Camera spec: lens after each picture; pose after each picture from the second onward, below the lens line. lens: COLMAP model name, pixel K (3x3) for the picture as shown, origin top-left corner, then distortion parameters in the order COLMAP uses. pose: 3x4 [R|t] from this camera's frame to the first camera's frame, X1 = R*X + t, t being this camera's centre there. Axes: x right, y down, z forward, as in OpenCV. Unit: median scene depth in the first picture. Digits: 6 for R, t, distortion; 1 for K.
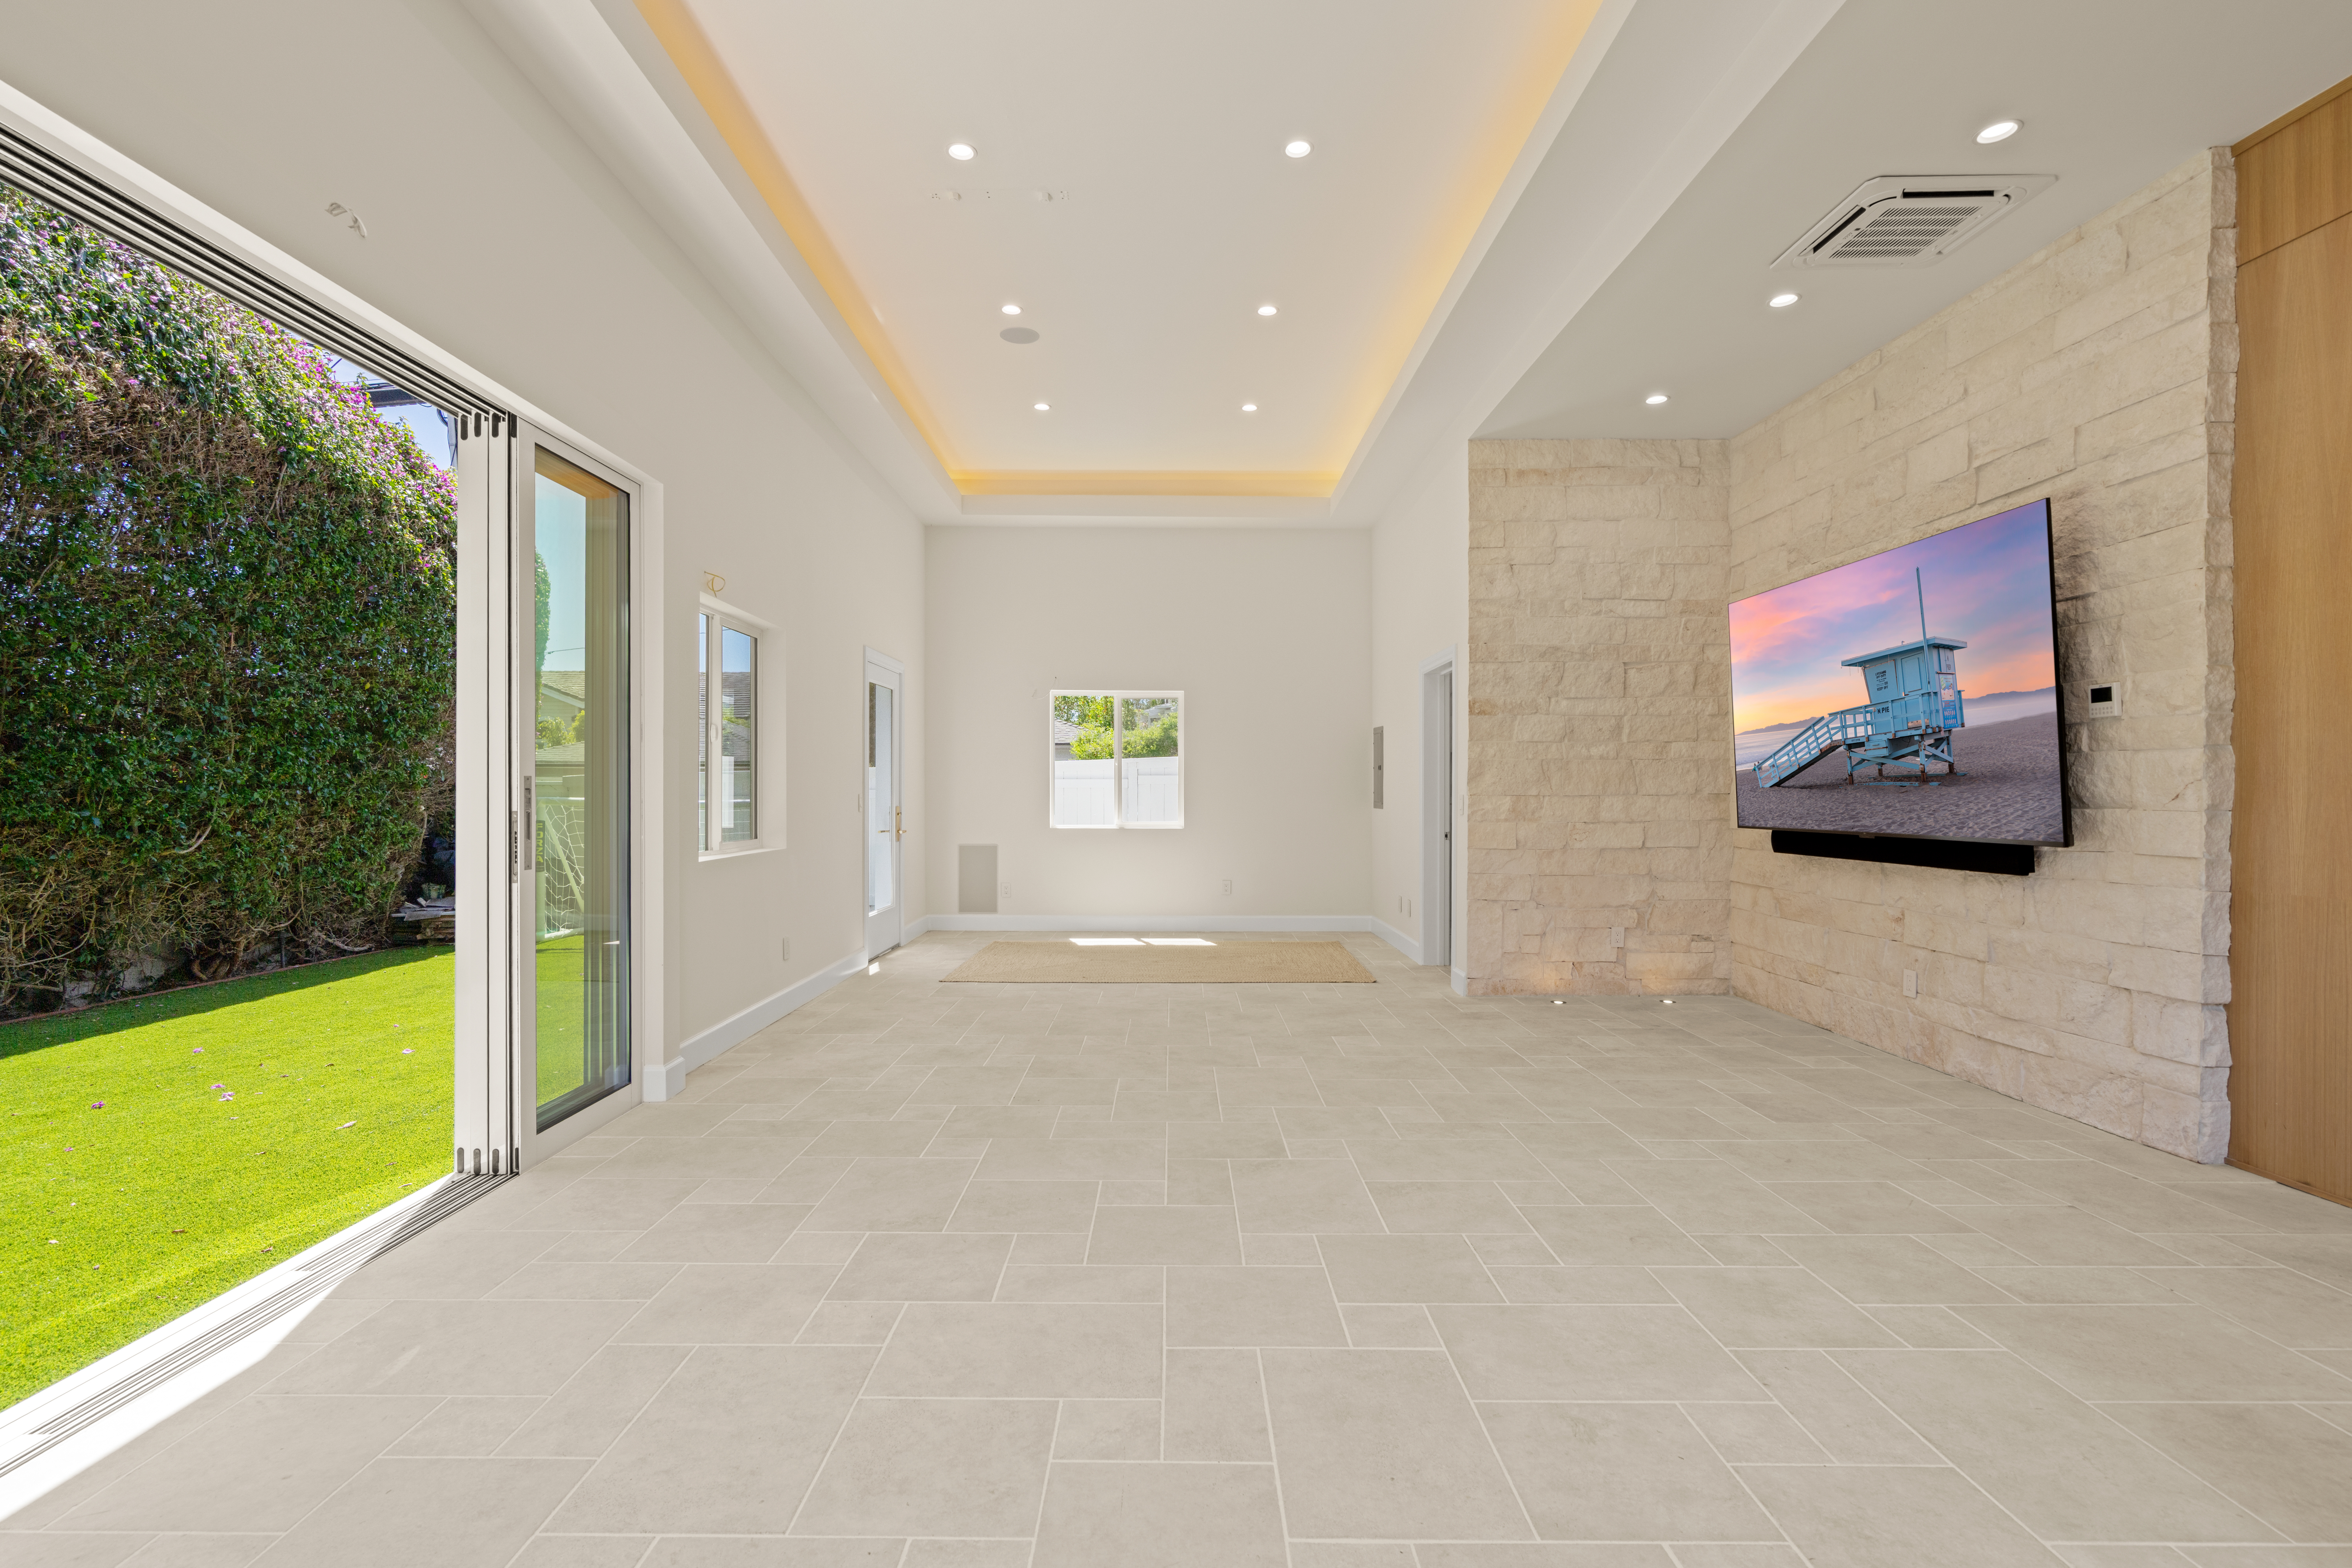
lens RADIAL K [[1077.5, 0, 1177.7], [0, 1077.5, 791.8], [0, 0, 1]] dist [-0.000258, -0.000353]
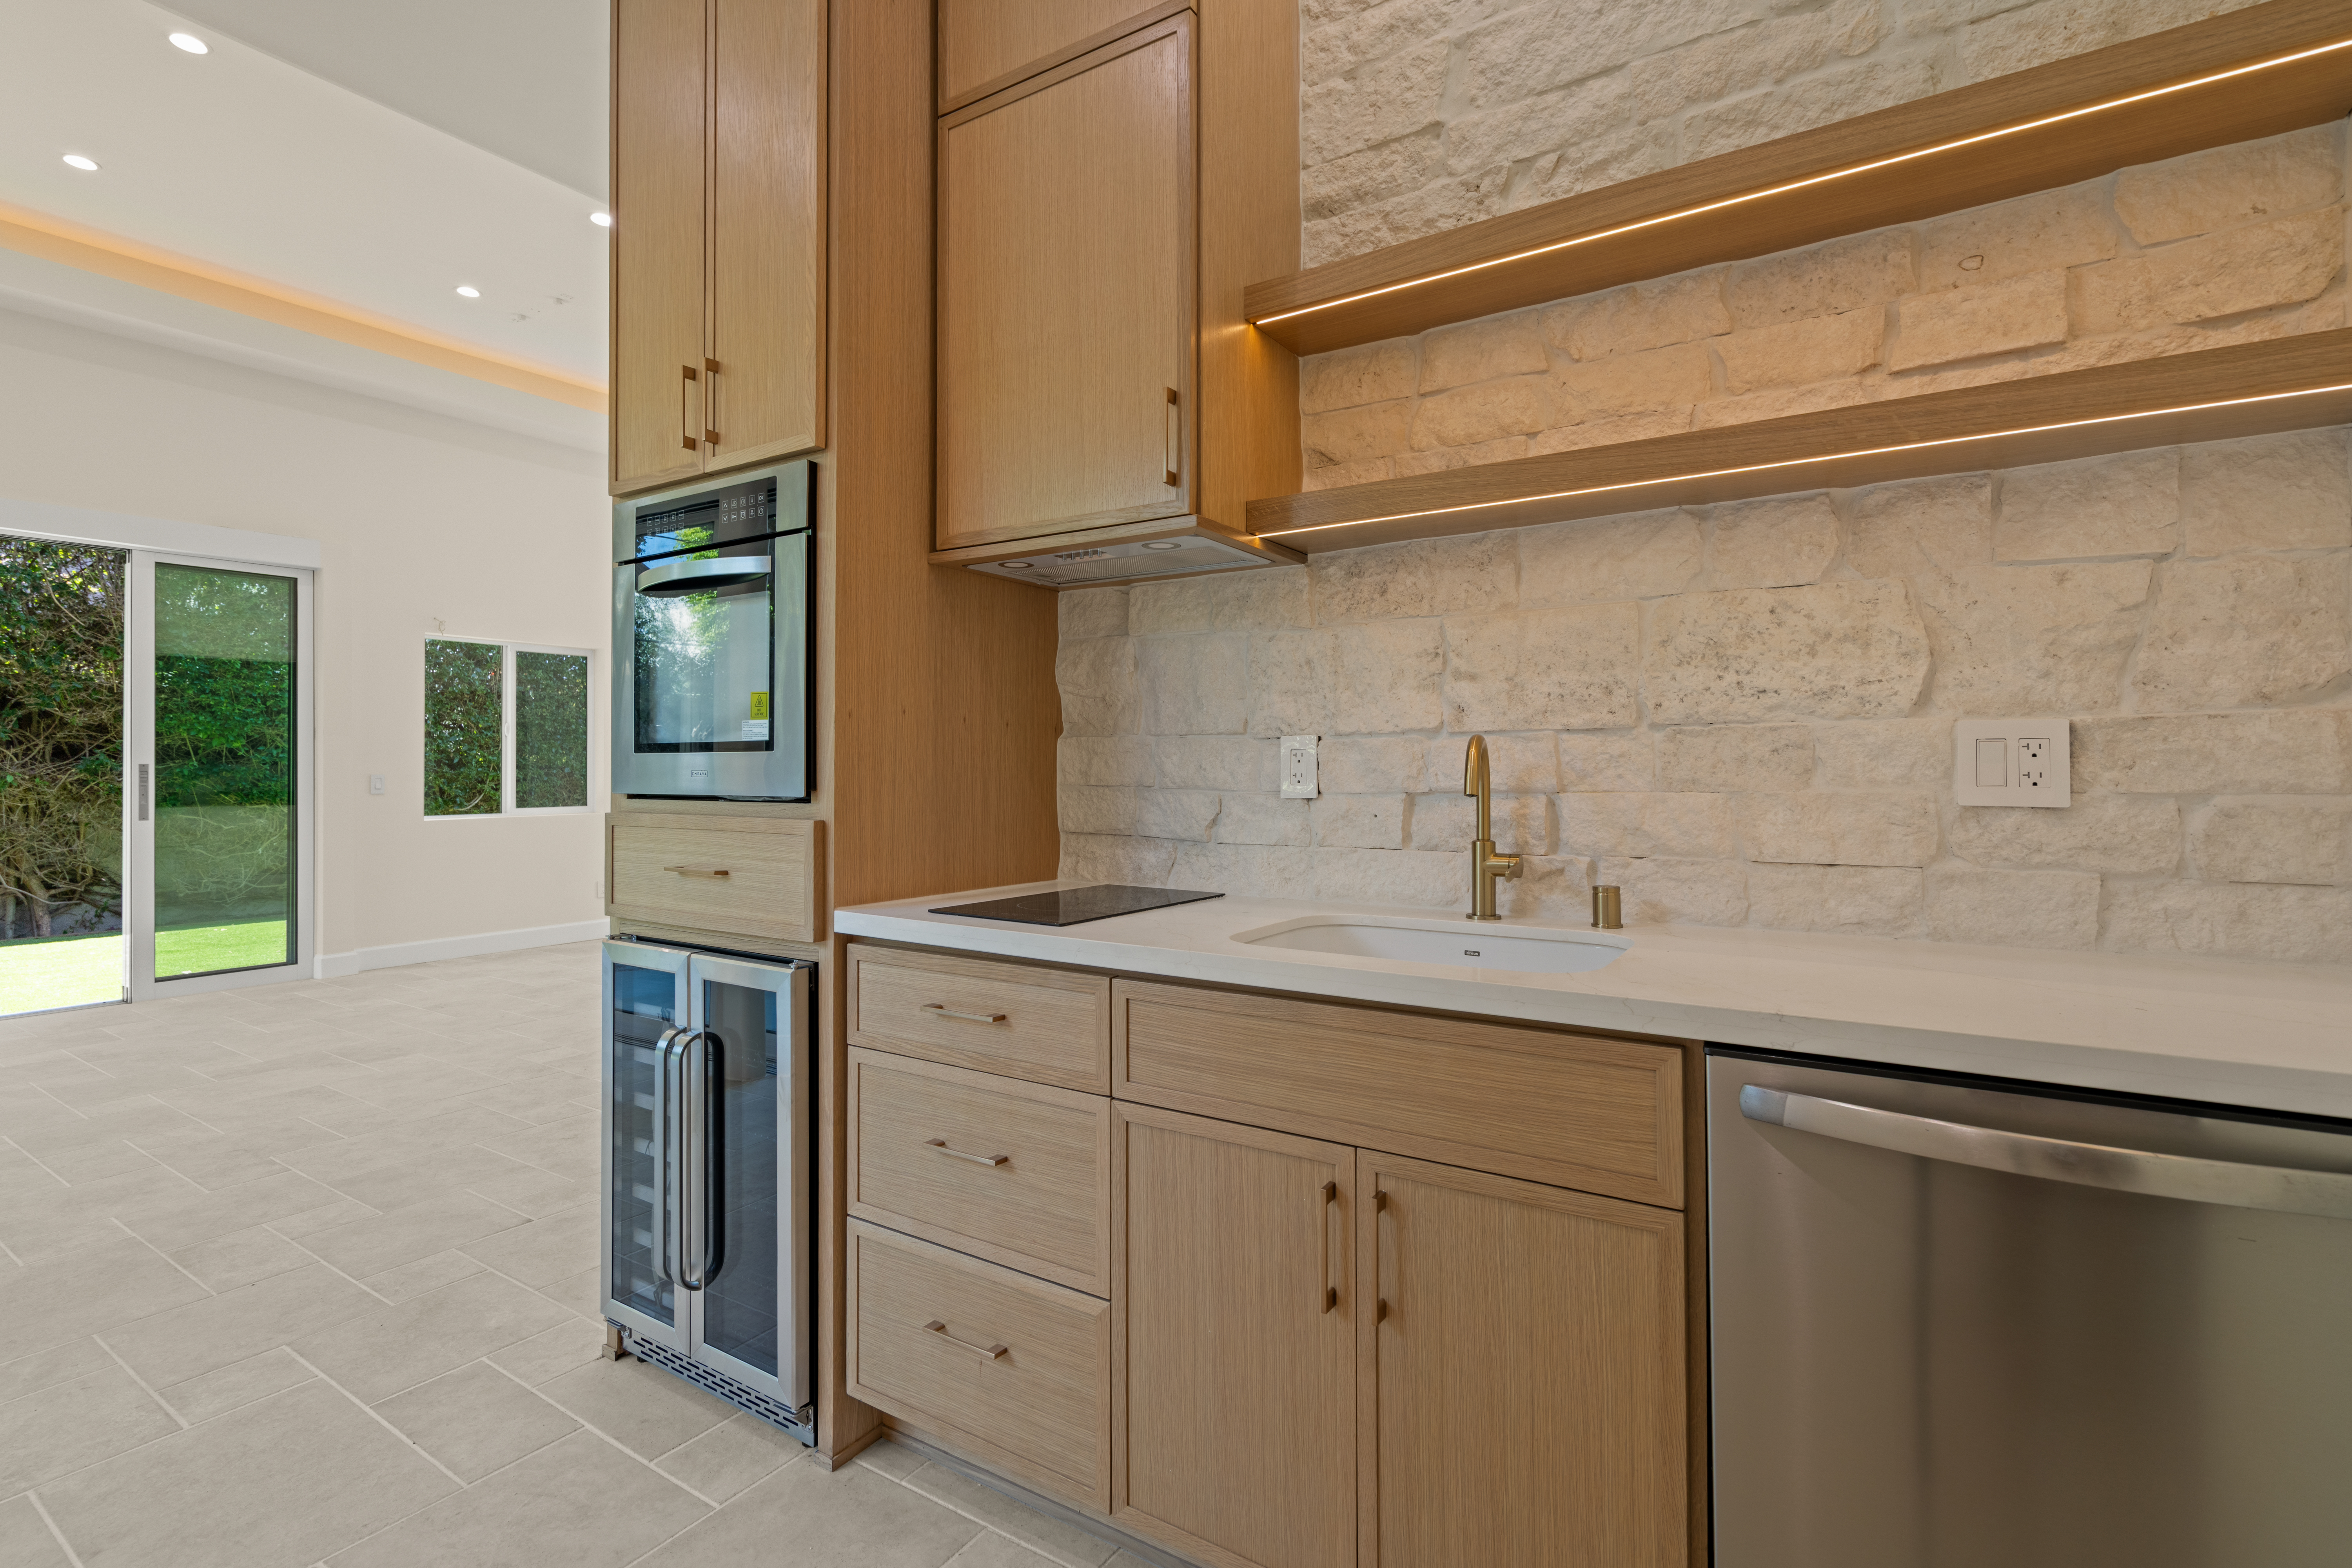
lens RADIAL K [[1077.5, 0, 1176.3], [0, 1077.5, 754.6], [0, 0, 1]] dist [-0.000258, -0.000353]
pose [[0.841375, -0.010100, -0.540357, 1.316234], [0.003117, 0.999899, -0.013837, 0.001195], [0.540442, 0.009958, 0.841322, 0.381805]]
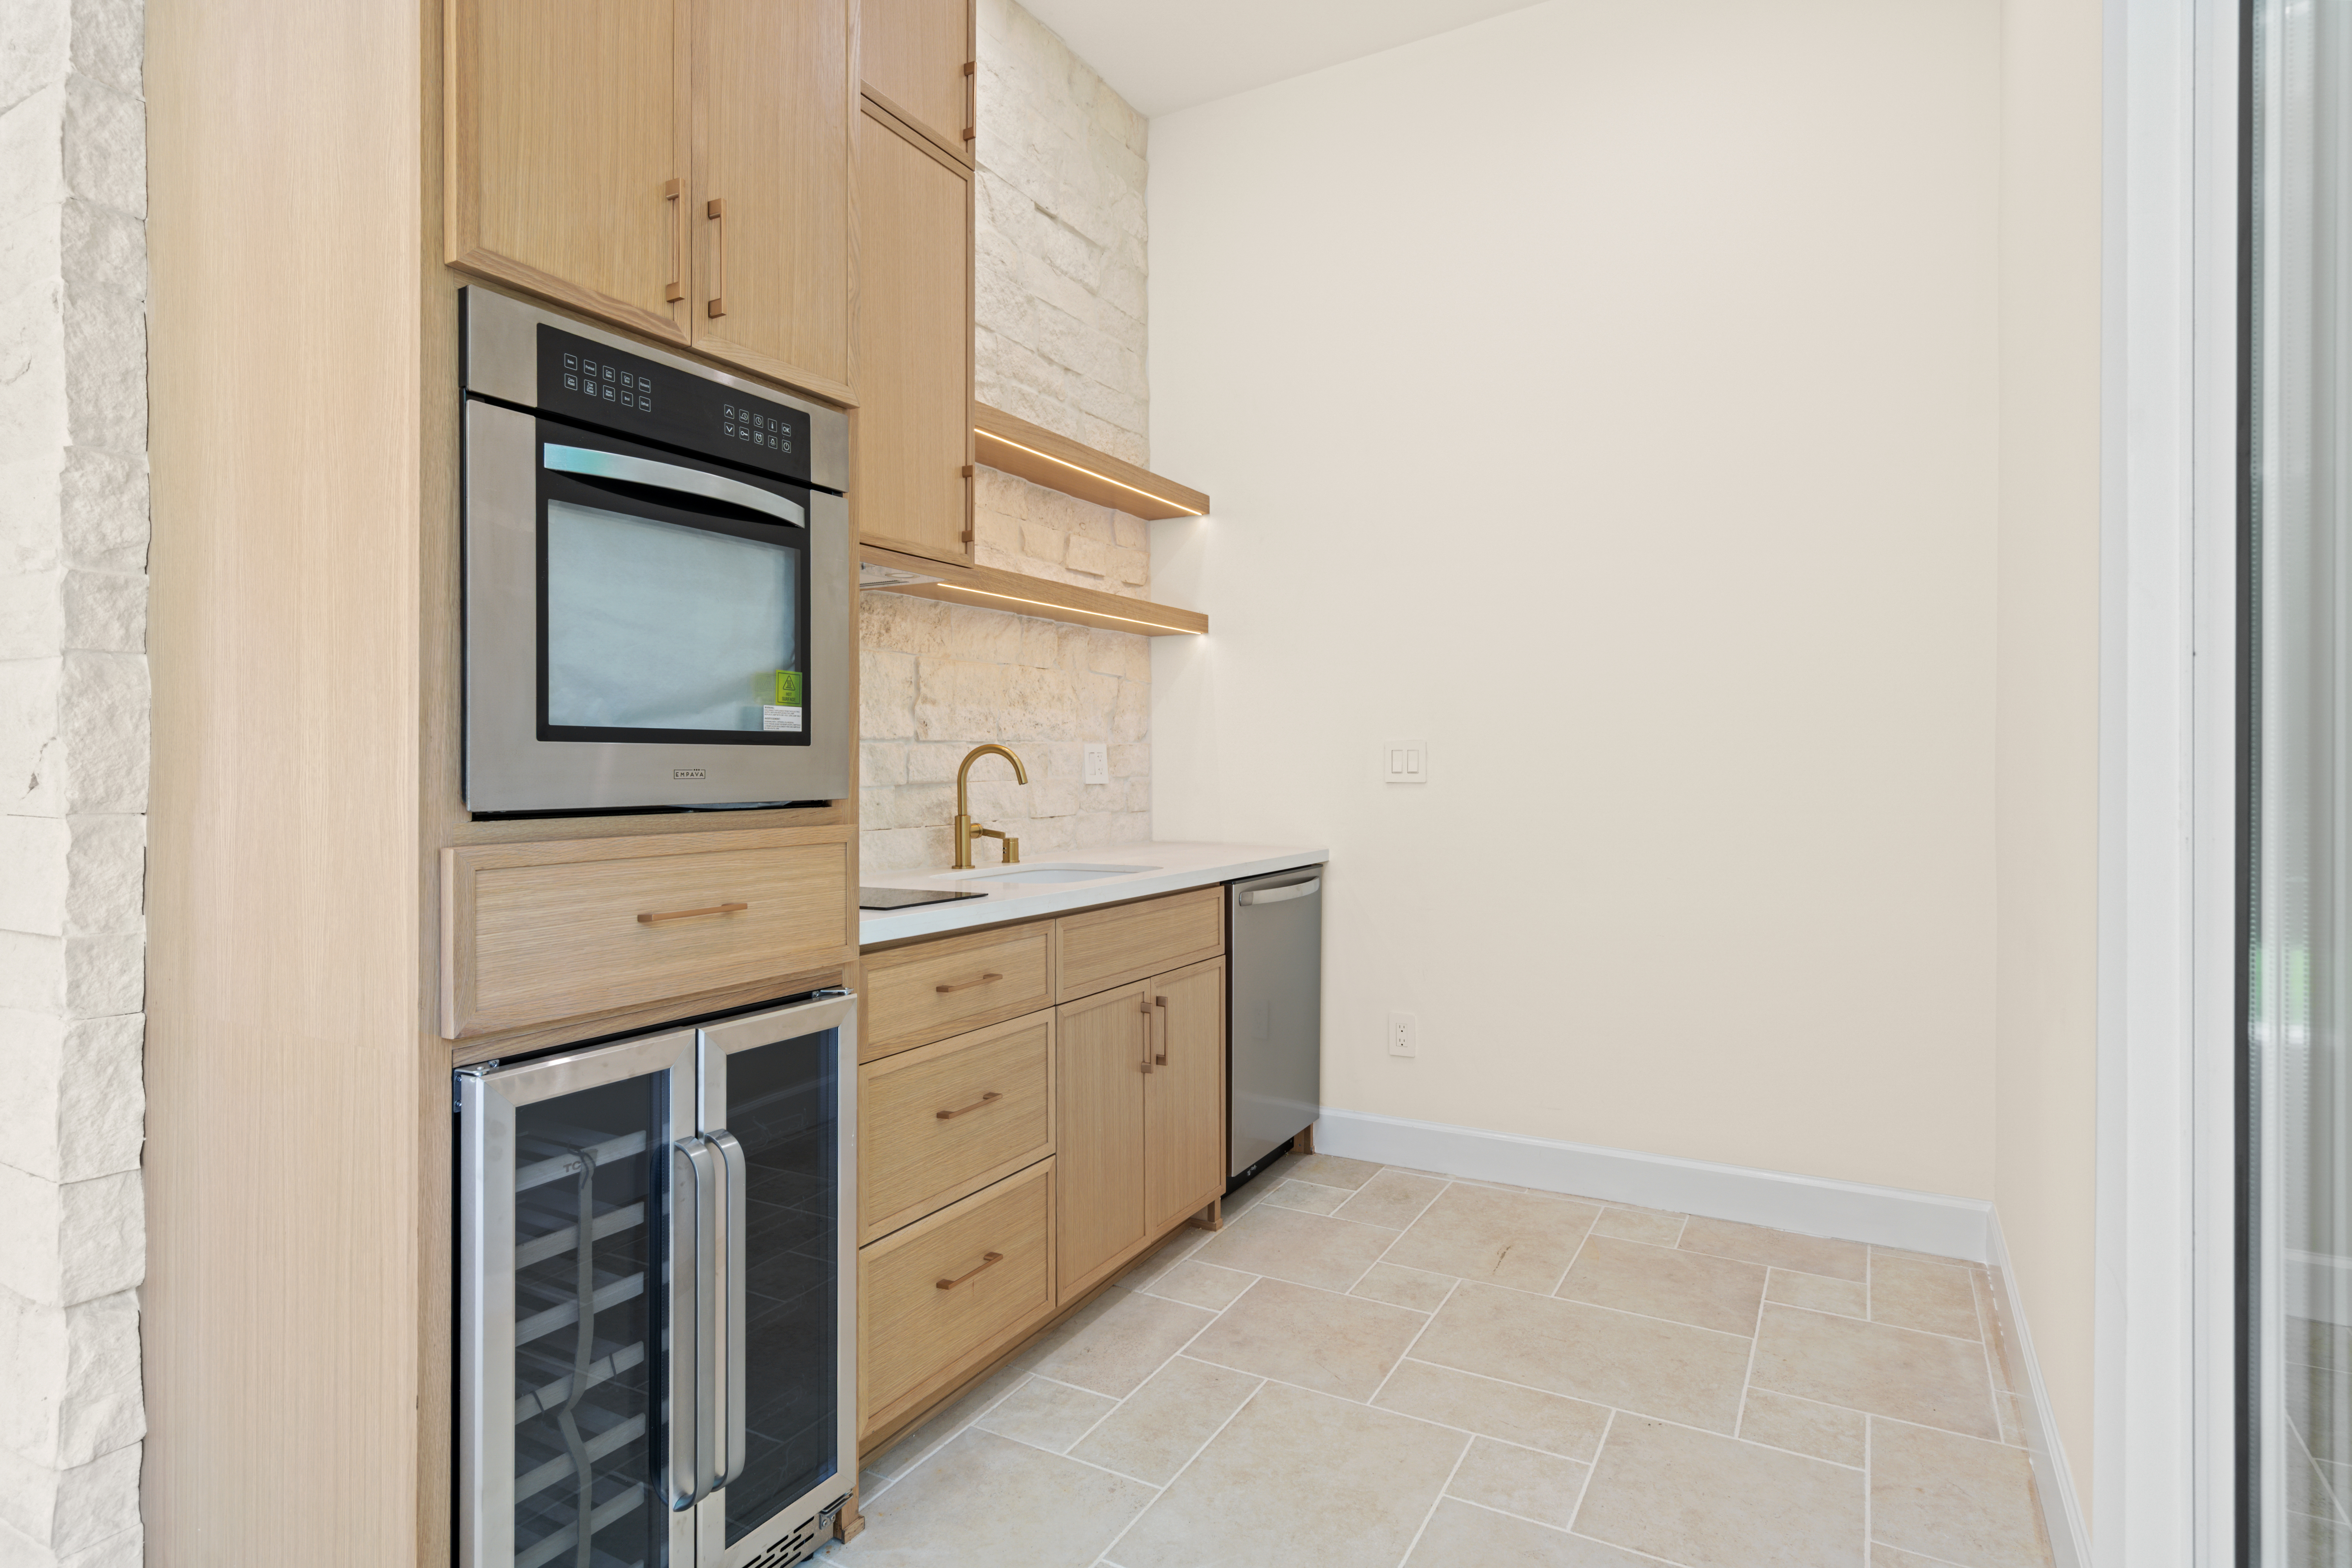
lens RADIAL K [[1199.2, 0, 1175.2], [0, 1199.2, 767.3], [0, 0, 1]] dist [0.005913, 0.000509]
pose [[0.492642, -0.004595, 0.870220, 0.632747], [0.002019, 0.999989, 0.004137, -0.001066], [-0.870230, -0.000281, 0.492646, 0.353607]]
